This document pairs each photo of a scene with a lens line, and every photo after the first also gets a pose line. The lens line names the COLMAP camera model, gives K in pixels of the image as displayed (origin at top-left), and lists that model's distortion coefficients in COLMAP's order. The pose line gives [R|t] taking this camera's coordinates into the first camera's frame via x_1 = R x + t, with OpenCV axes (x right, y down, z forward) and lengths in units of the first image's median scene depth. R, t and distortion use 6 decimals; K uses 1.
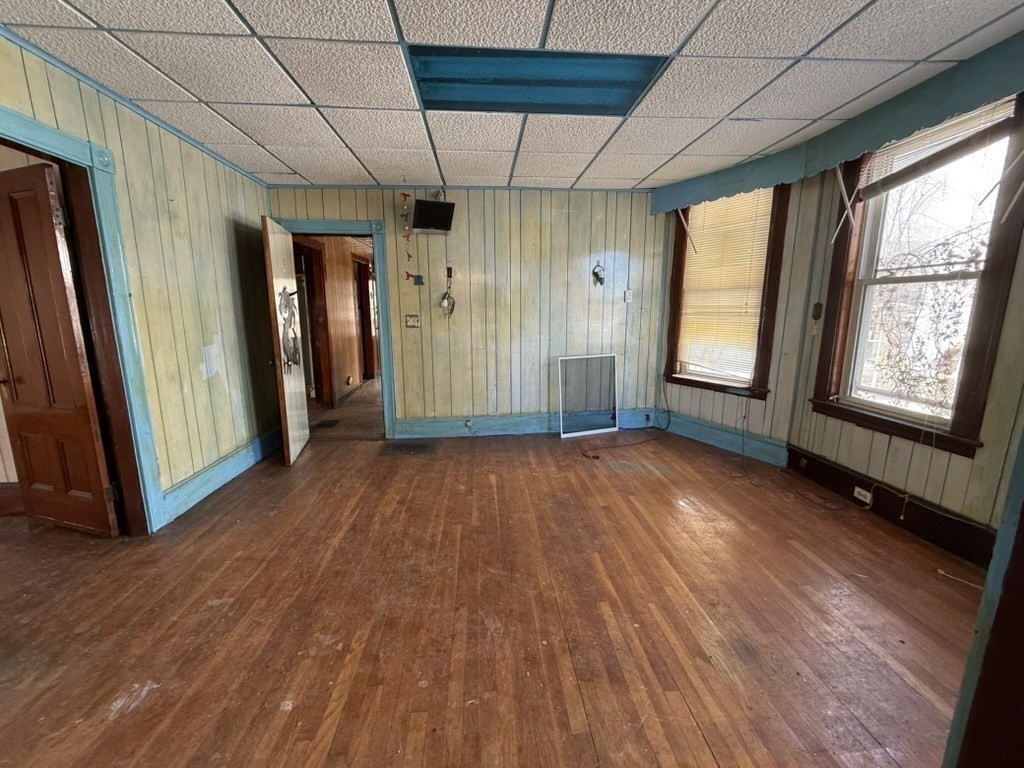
lens RADIAL K [[407.2, 0, 505.4], [0, 407.2, 381.8], [0, 0, 1]] dist [-0.000811, 0.000510]
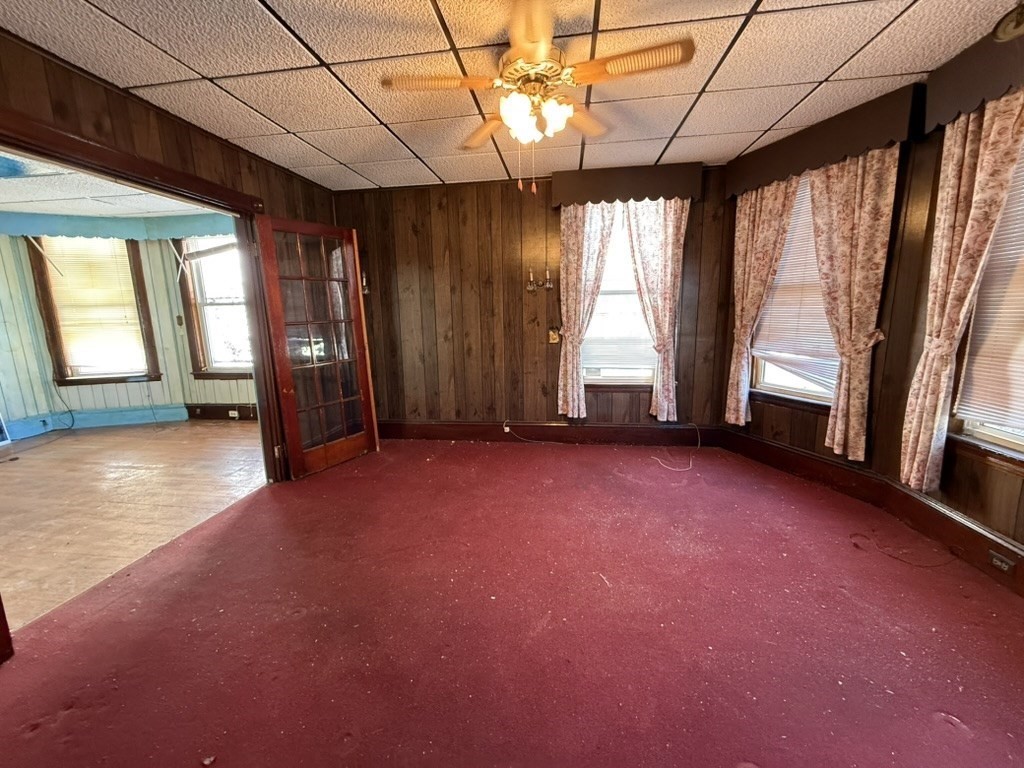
lens RADIAL K [[407.2, 0, 511.6], [0, 407.2, 386.0], [0, 0, 1]] dist [-0.000811, 0.000510]
pose [[0.197442, -0.172474, 0.965023, -0.650845], [0.191806, 0.972172, 0.134508, 0.129649], [-0.961367, 0.158539, 0.225029, -0.671943]]
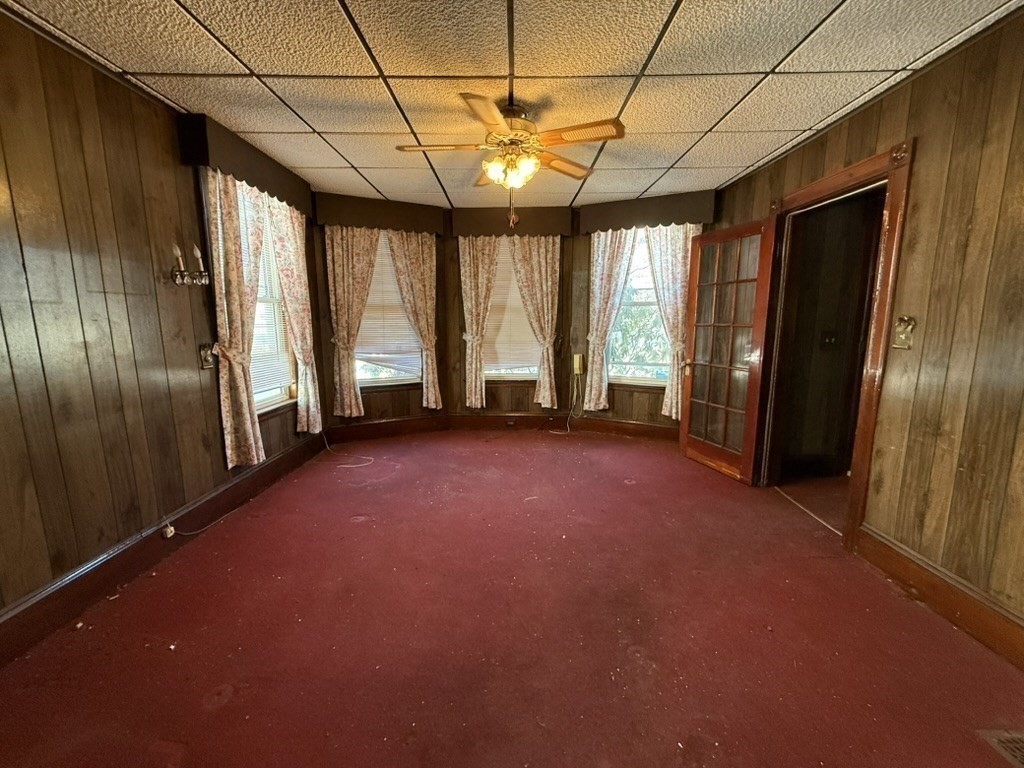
lens RADIAL K [[407.2, 0, 505.5], [0, 407.2, 384.4], [0, 0, 1]] dist [-0.000811, 0.000510]
pose [[-0.997174, -0.005212, 0.074942, -0.030058], [0.019757, 0.944276, 0.328561, -0.044051], [-0.072478, 0.329113, -0.941505, 0.259829]]
